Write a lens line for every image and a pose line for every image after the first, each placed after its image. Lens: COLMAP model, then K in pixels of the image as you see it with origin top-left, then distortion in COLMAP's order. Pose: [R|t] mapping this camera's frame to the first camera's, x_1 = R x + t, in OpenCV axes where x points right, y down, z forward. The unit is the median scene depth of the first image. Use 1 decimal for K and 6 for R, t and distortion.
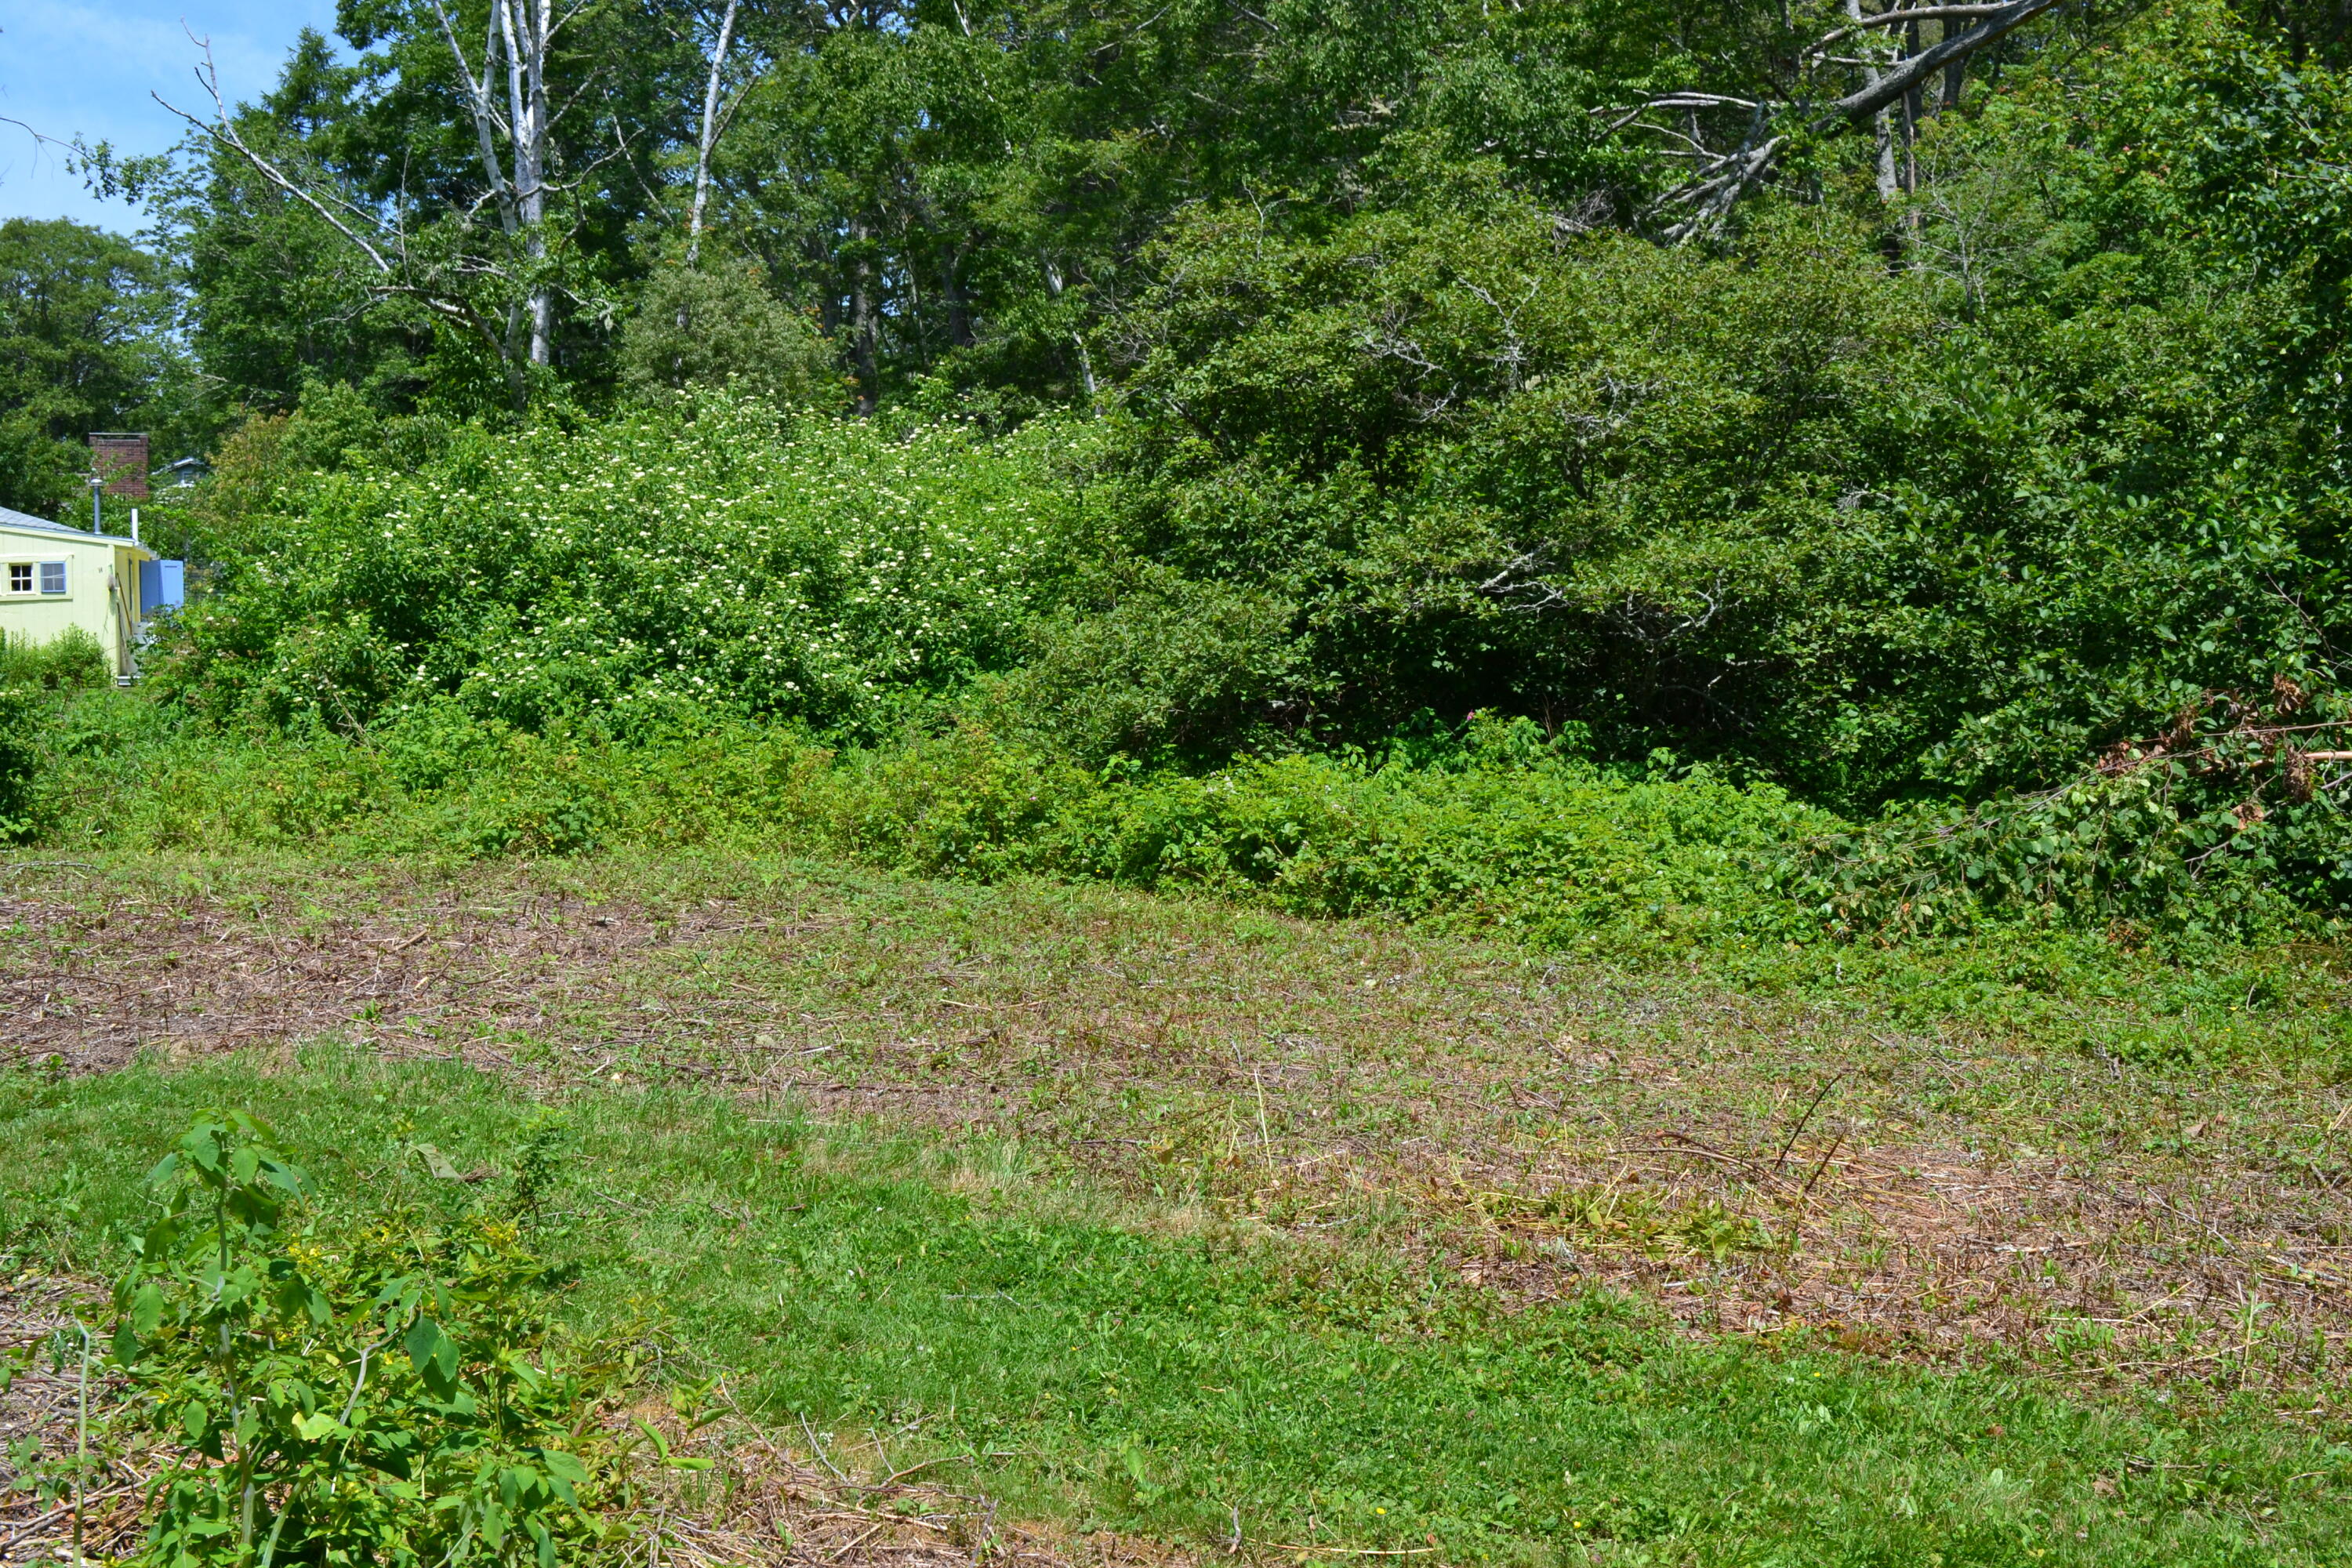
lens RADIAL K [[2551.8, 0, 1177.6], [0, 2551.8, 783.3], [0, 0, 1]] dist [-0.030583, 0.000000]
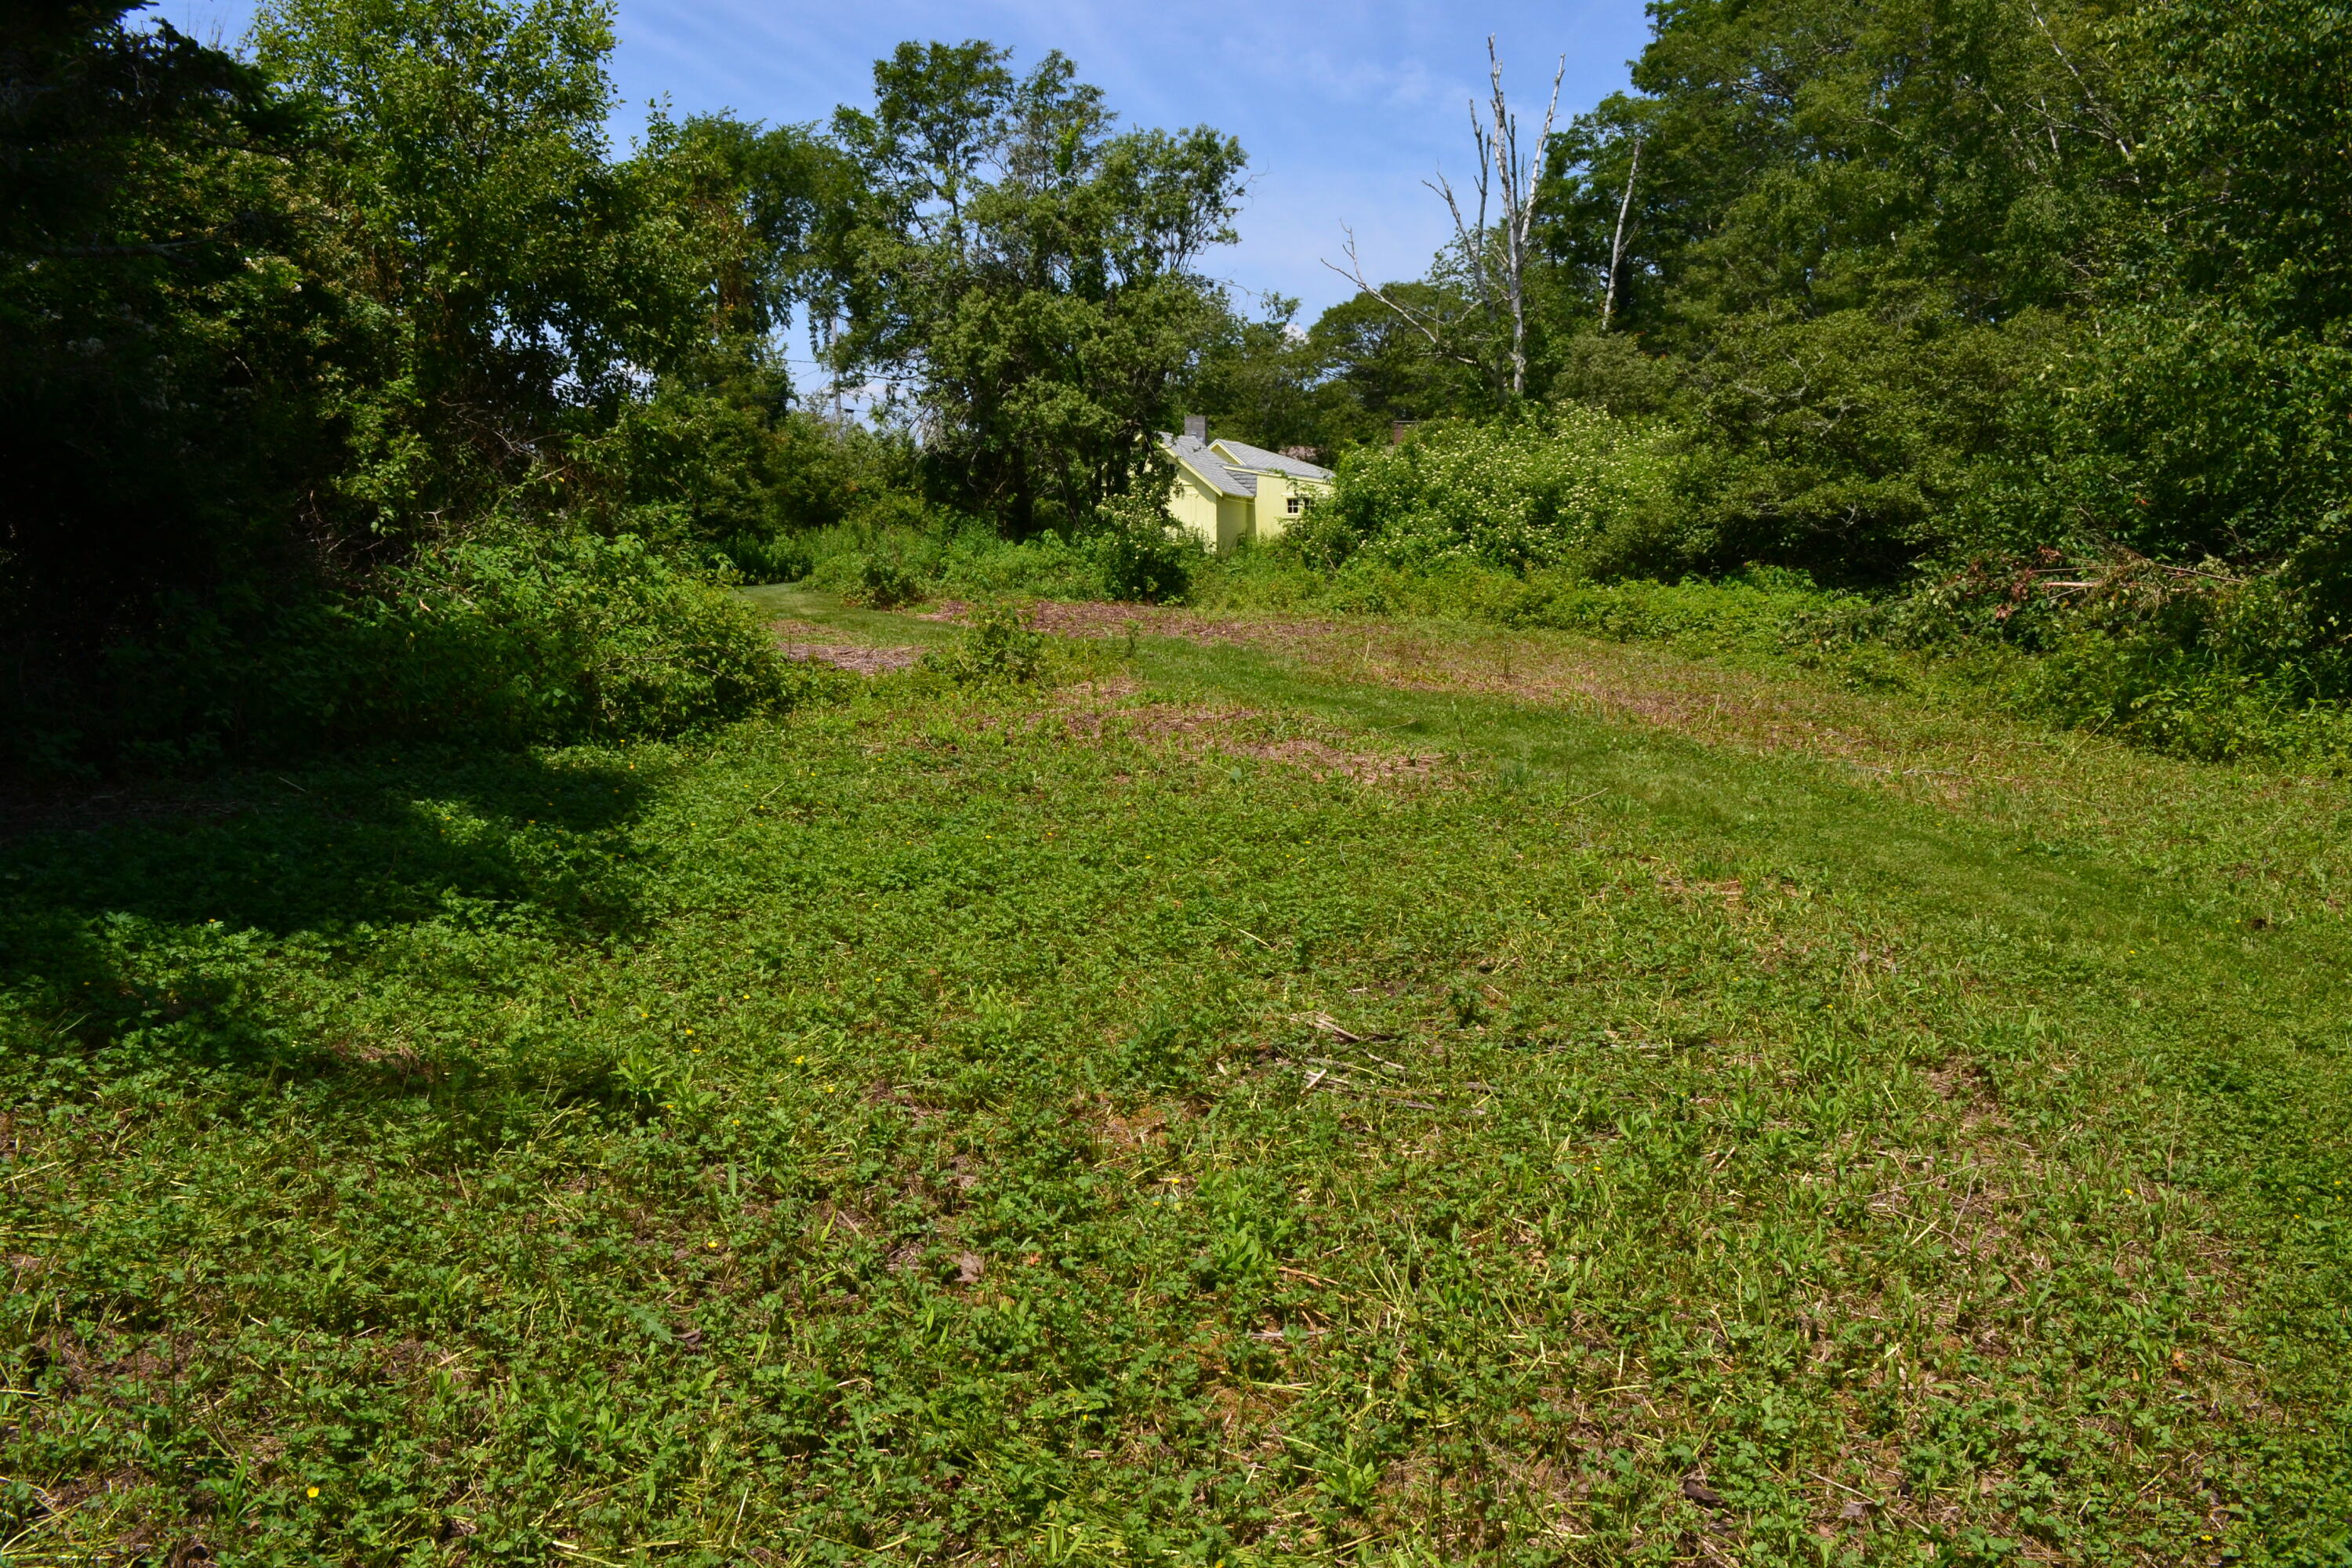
lens RADIAL K [[1890.1, 0, 1169.0], [0, 1890.1, 792.7], [0, 0, 1]] dist [-0.085942, 0.015424]
pose [[0.847004, 0.085357, -0.524690, 0.437711], [-0.052527, 0.995633, 0.077176, 0.054985], [0.528986, -0.037808, 0.847788, -0.475473]]
